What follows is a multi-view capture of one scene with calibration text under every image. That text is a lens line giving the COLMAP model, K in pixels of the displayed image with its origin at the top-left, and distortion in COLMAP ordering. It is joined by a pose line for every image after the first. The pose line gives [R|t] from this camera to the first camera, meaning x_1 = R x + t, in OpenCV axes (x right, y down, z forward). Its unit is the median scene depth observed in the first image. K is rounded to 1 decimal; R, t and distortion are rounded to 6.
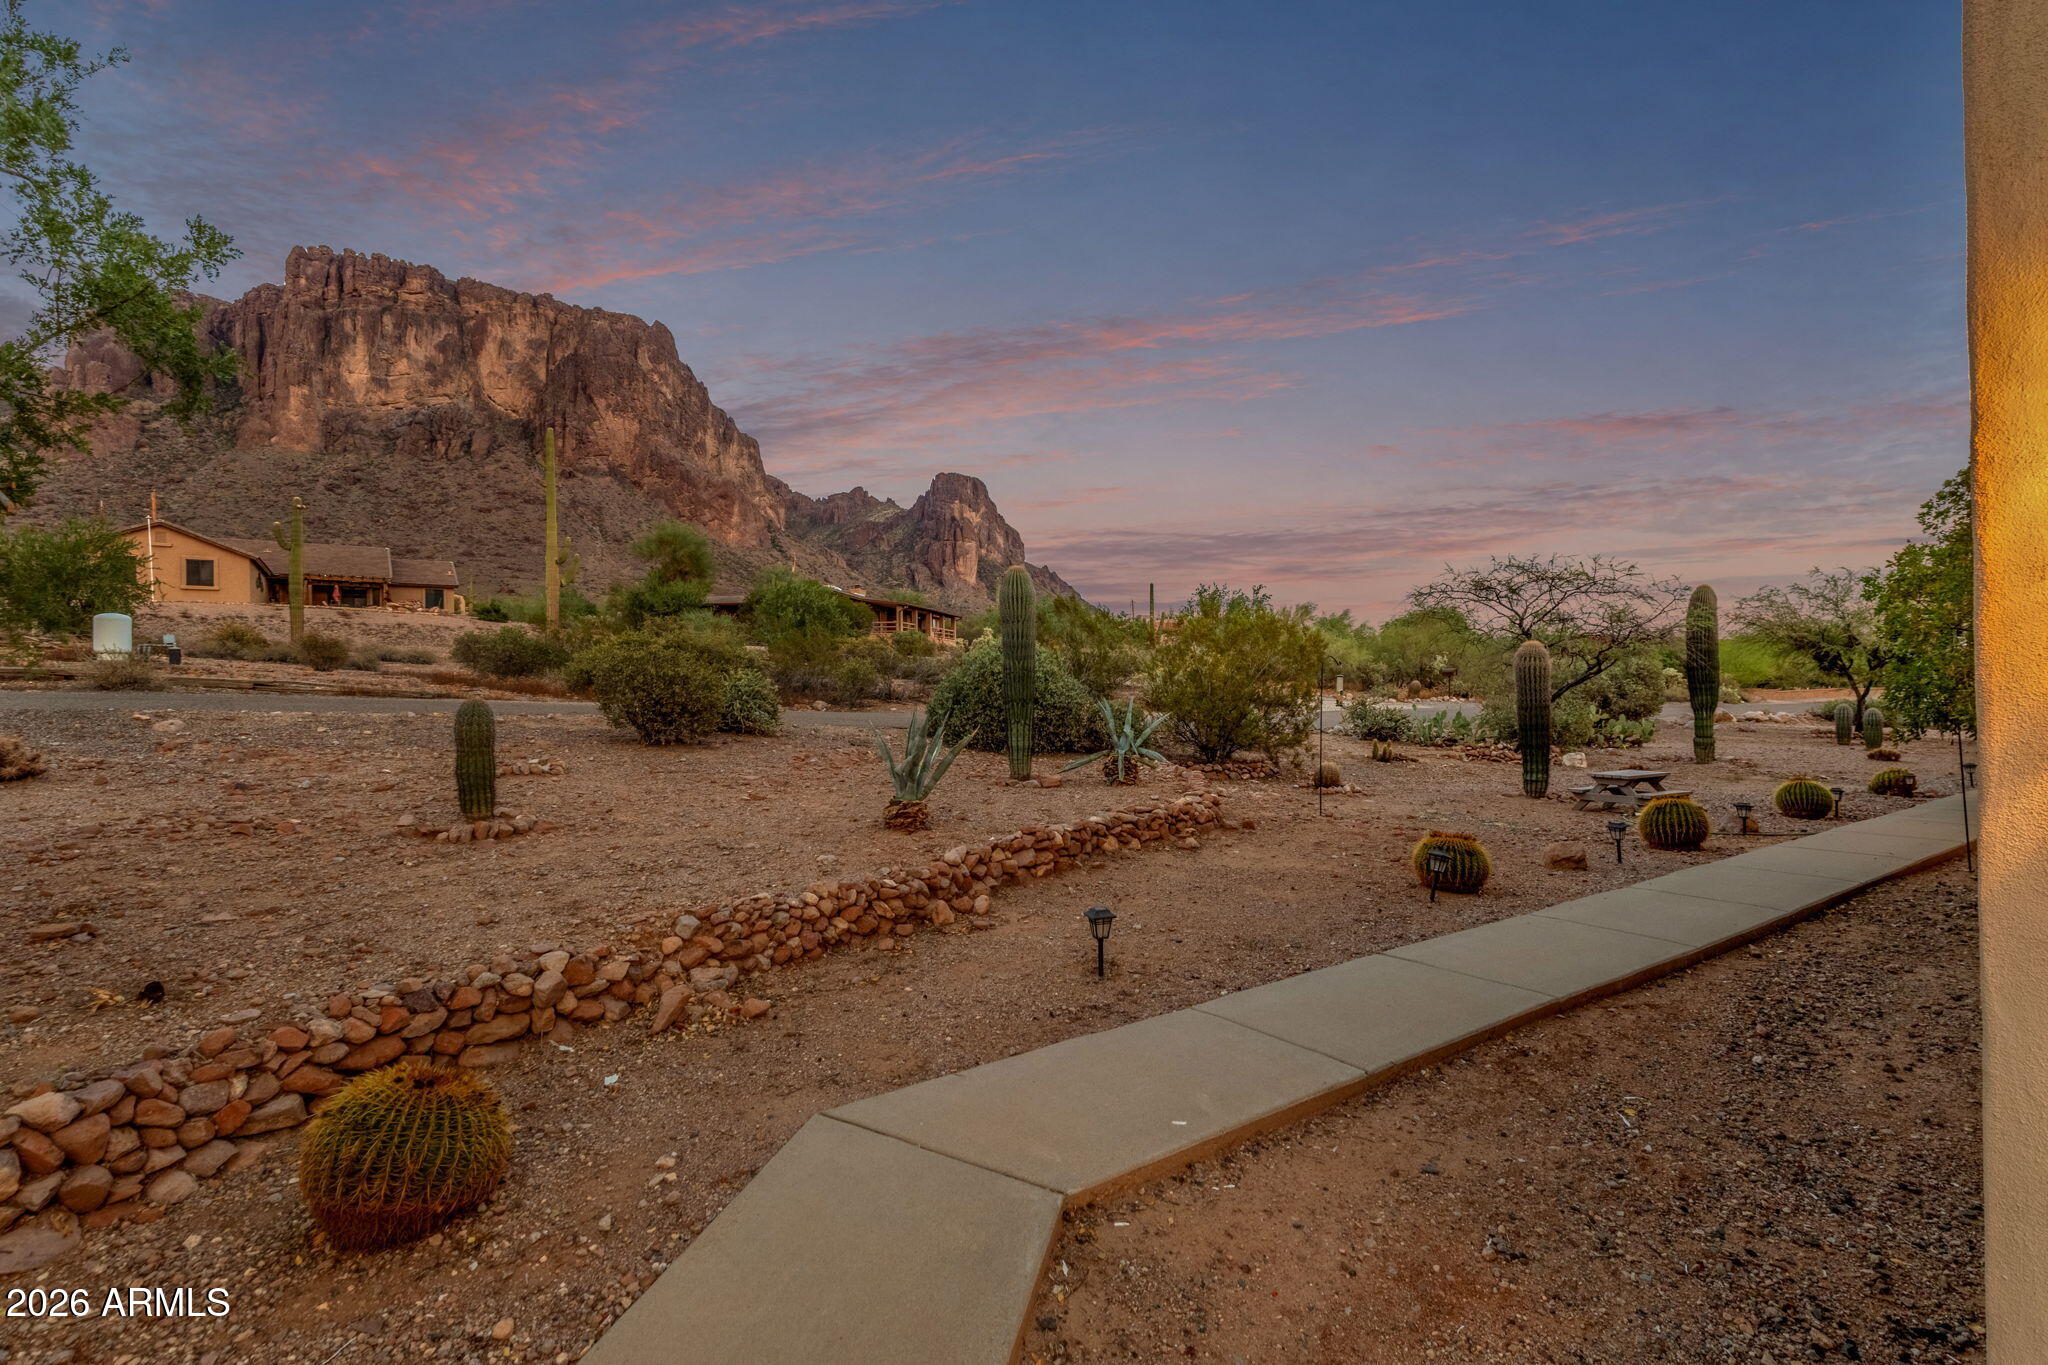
lens RADIAL K [[951.1, 0, 1018.1], [0, 951.1, 679.8], [0, 0, 1]] dist [0.020649, -0.006439]
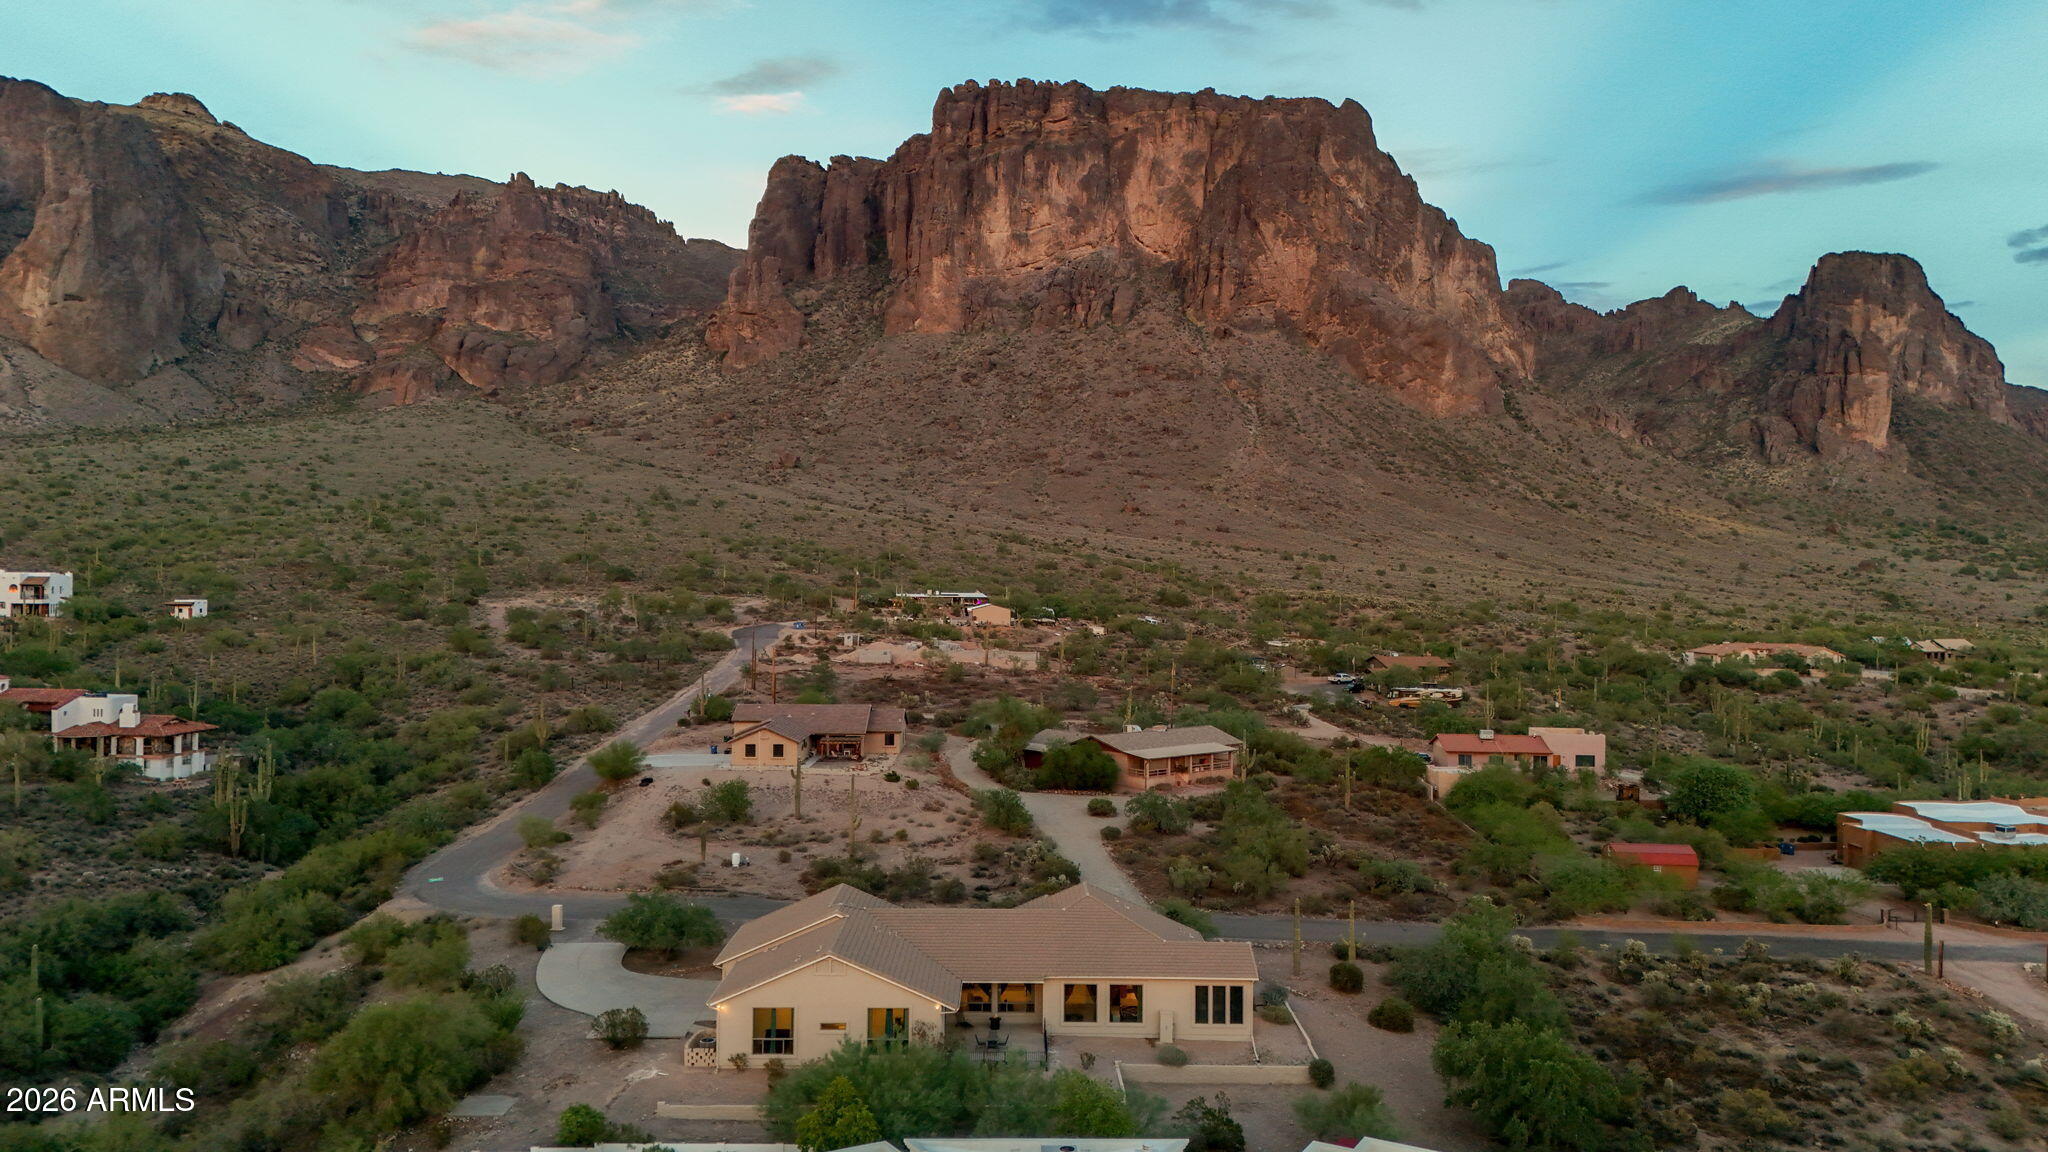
lens RADIAL K [[1513.3, 0, 1019.6], [0, 1513.3, 578.8], [0, 0, 1]] dist [0.078924, -0.075656]
pose [[0.825716, 0.019399, -0.563752, 0.066755], [-0.019441, 0.999793, 0.005930, -0.025094], [0.563750, 0.006064, 0.825923, -0.065449]]
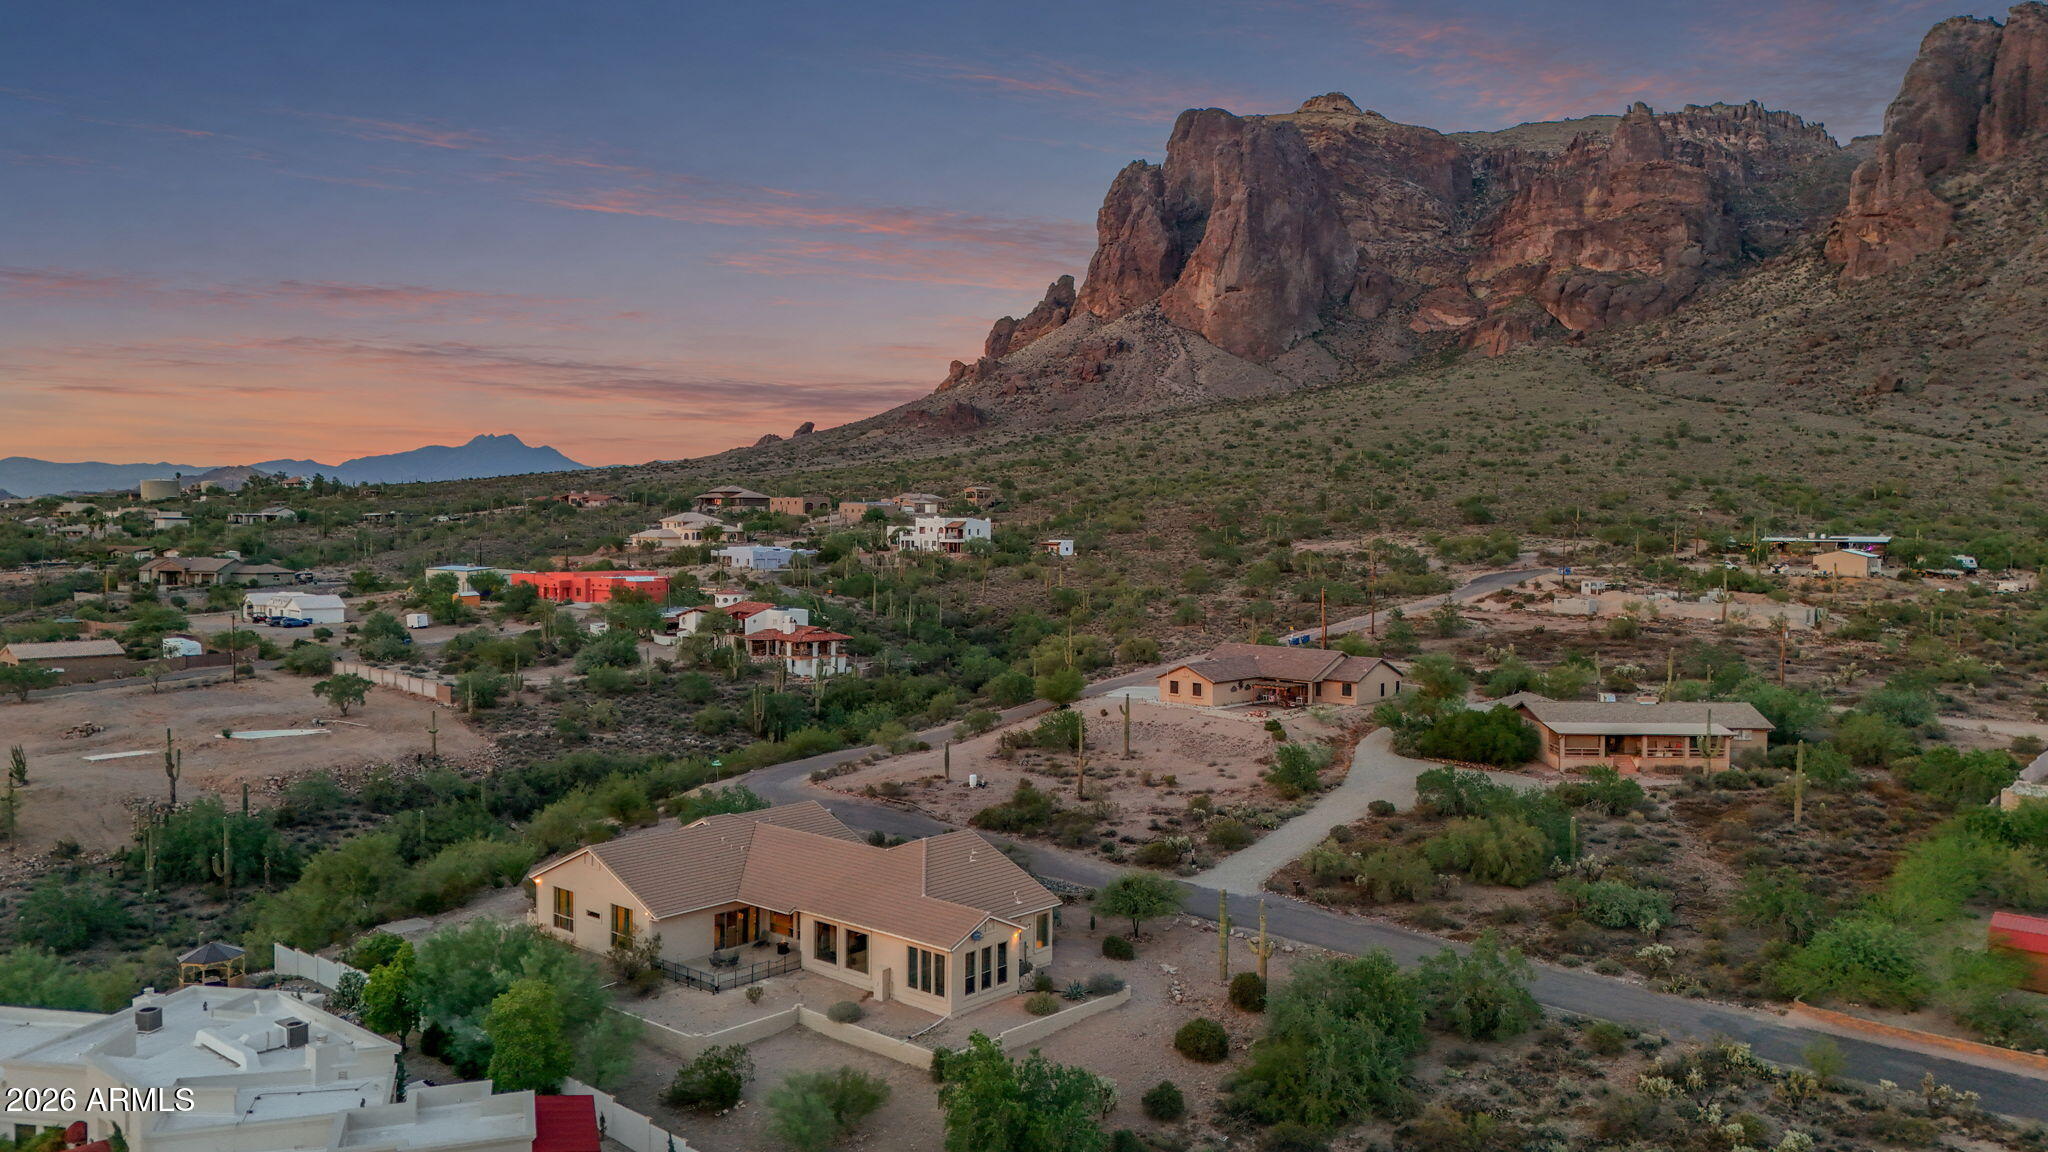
lens RADIAL K [[1513.3, 0, 1018.0], [0, 1513.3, 573.5], [0, 0, 1]] dist [0.078924, -0.075656]
pose [[0.229287, 0.047379, -0.972205, 0.103361], [-0.008051, 0.998873, 0.046780, -0.024784], [0.973325, -0.002898, 0.229410, -0.002054]]
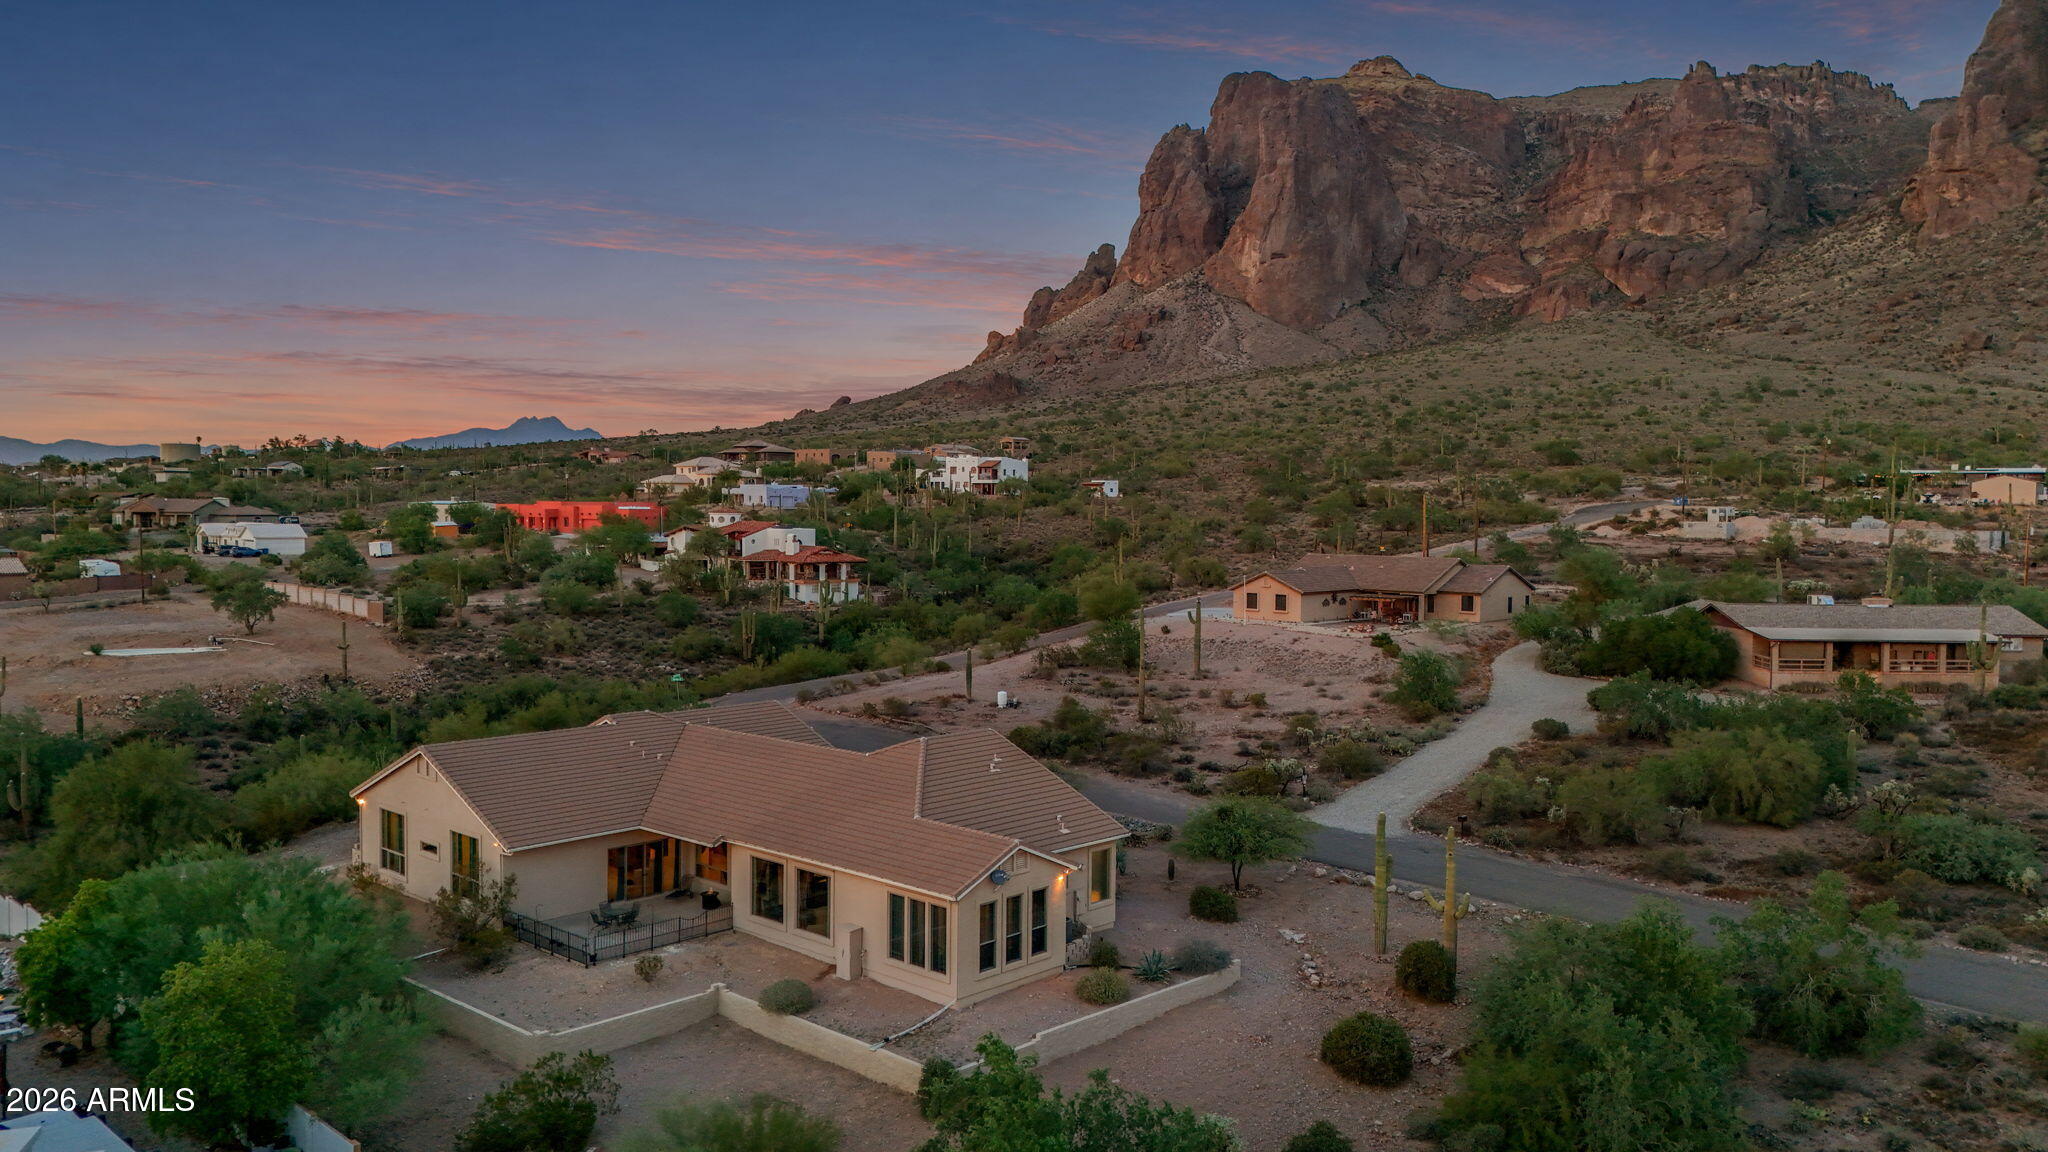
lens RADIAL K [[1513.3, 0, 1020.6], [0, 1513.3, 571.4], [0, 0, 1]] dist [0.078924, -0.075656]
pose [[0.206160, 0.057344, -0.976837, 0.075493], [-0.008969, 0.998350, 0.056714, -0.015255], [0.978477, -0.002931, 0.206334, 0.004304]]
